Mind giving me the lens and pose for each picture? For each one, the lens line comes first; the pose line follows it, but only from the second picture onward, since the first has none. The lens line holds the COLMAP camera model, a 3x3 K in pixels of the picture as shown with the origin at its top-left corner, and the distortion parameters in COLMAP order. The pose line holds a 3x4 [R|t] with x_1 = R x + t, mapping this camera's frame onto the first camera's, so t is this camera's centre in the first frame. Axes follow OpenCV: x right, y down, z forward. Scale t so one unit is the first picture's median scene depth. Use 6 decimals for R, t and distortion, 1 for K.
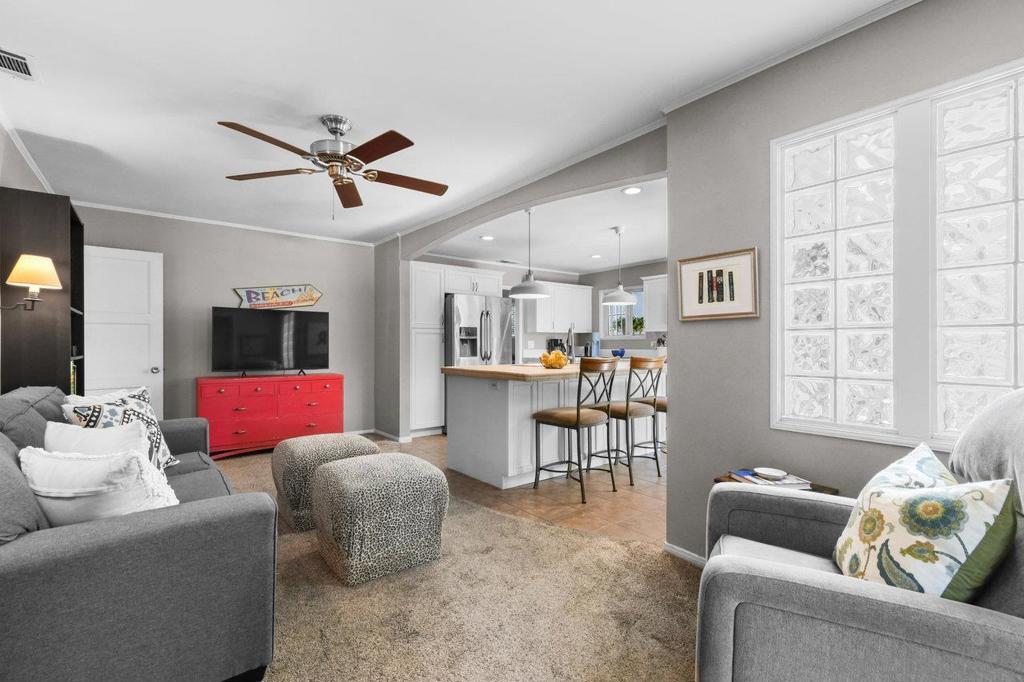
lens RADIAL K [[458.0, 0, 515.1], [0, 458.0, 343.0], [0, 0, 1]] dist [0.000171, -0.000128]
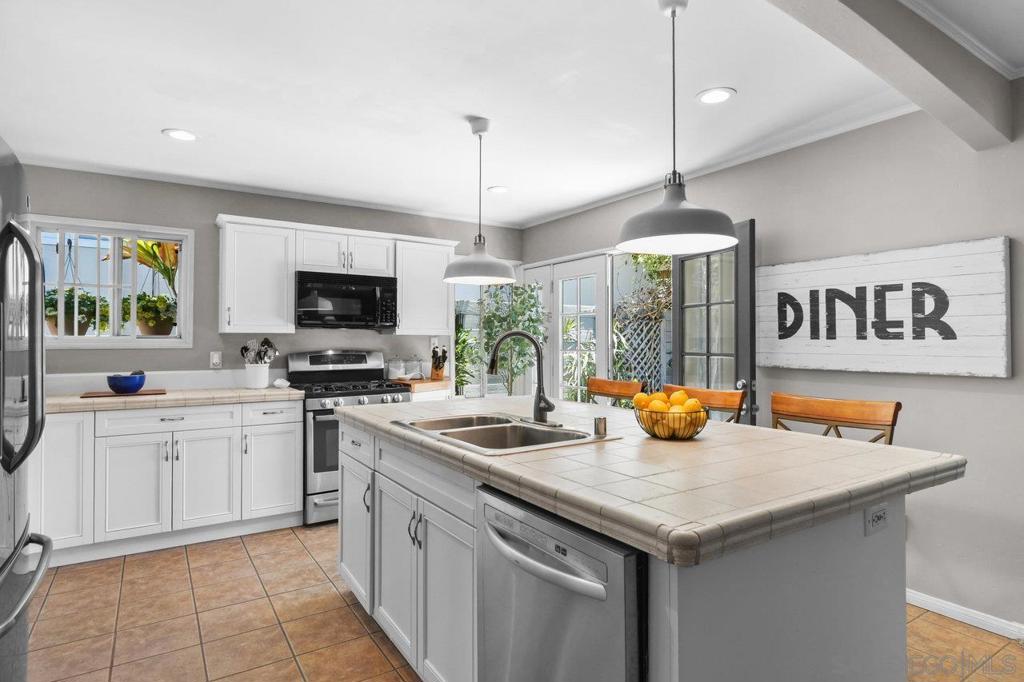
lens RADIAL K [[554.3, 0, 512.9], [0, 554.3, 333.7], [0, 0, 1]] dist [-0.004797, -0.001089]
pose [[0.110462, 0.016603, 0.993742, -0.276046], [-0.004208, 0.999859, -0.016237, -0.017464], [-0.993871, -0.002388, 0.110516, 0.741414]]
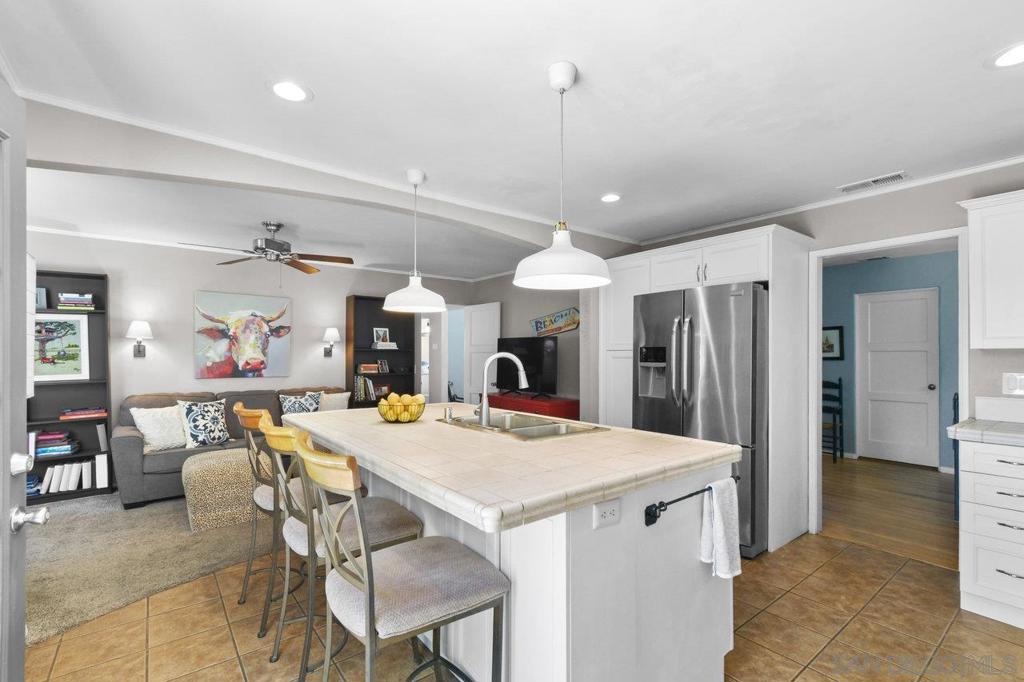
lens RADIAL K [[458.0, 0, 520.0], [0, 458.0, 341.0], [0, 0, 1]] dist [0.000171, -0.000128]
pose [[-0.014228, -0.035064, -0.999284, 0.487471], [0.004893, 0.999371, -0.035137, -0.018751], [0.999887, -0.005390, -0.014047, 0.804650]]
